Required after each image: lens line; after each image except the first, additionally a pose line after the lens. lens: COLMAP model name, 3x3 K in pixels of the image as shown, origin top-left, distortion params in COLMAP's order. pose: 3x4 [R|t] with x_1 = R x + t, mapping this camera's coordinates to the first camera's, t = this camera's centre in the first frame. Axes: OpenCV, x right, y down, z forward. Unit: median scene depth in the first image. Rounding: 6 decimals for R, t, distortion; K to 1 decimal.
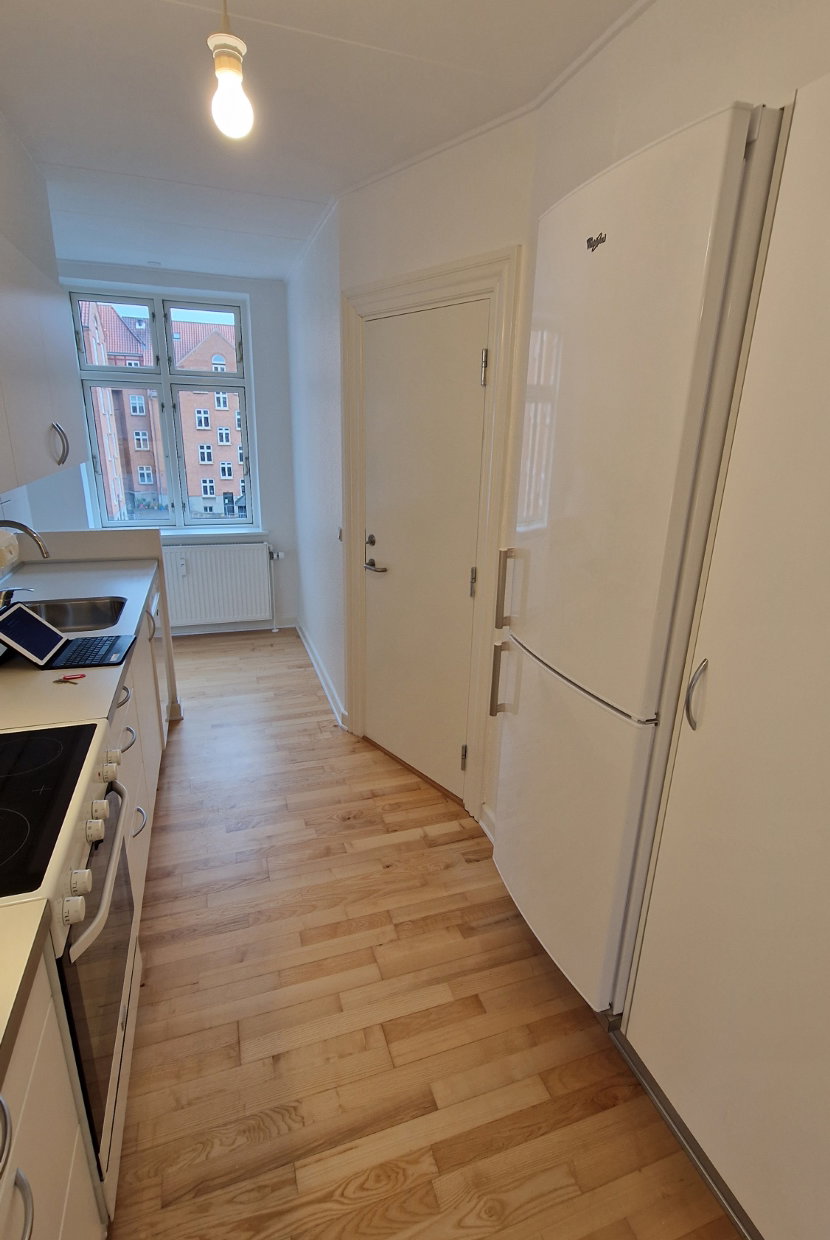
lens RADIAL K [[601.3, 0, 416.9], [0, 601.3, 610.6], [0, 0, 1]] dist [0.001022, -0.003627]
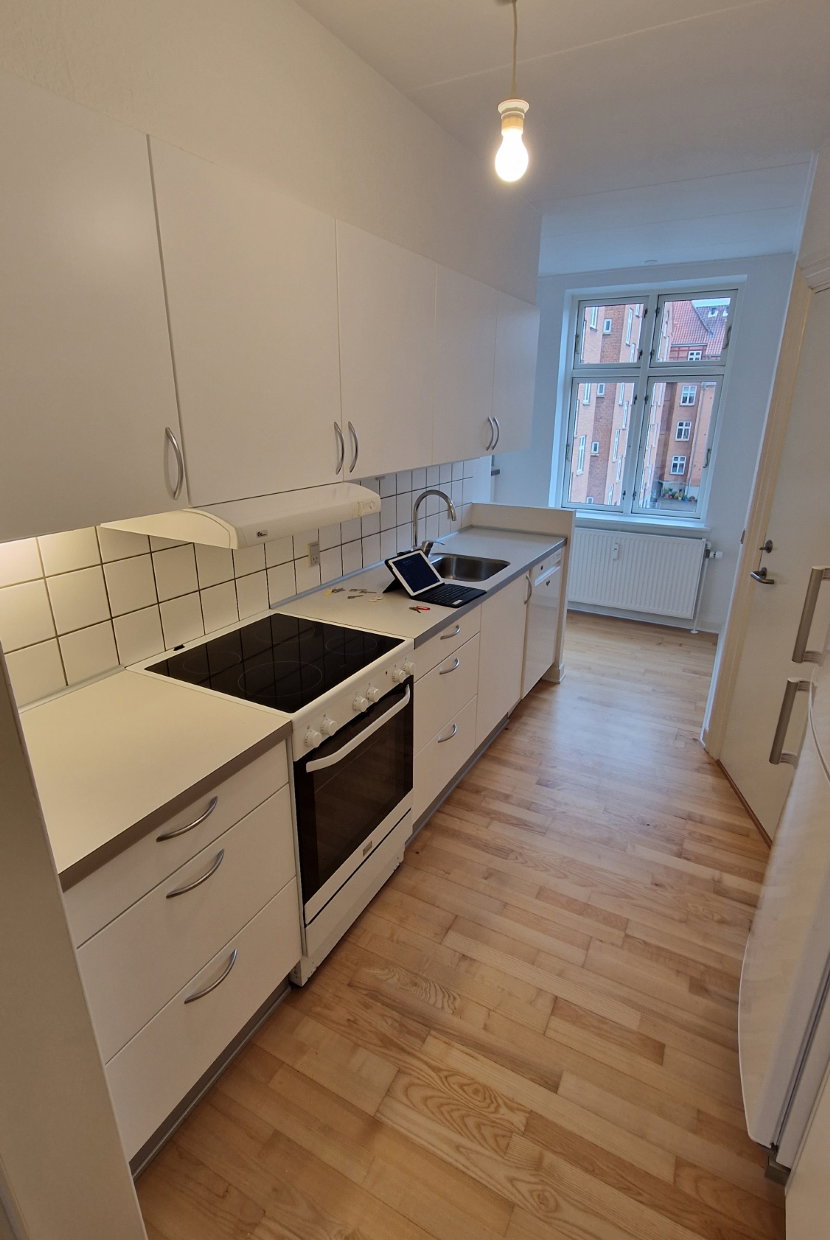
lens RADIAL K [[601.3, 0, 417.2], [0, 601.3, 606.4], [0, 0, 1]] dist [0.001022, -0.003627]
pose [[0.680060, 0.210508, -0.702285, 0.300249], [-0.204635, 0.974325, 0.093892, -0.013915], [0.704019, 0.079860, 0.705677, 0.037132]]
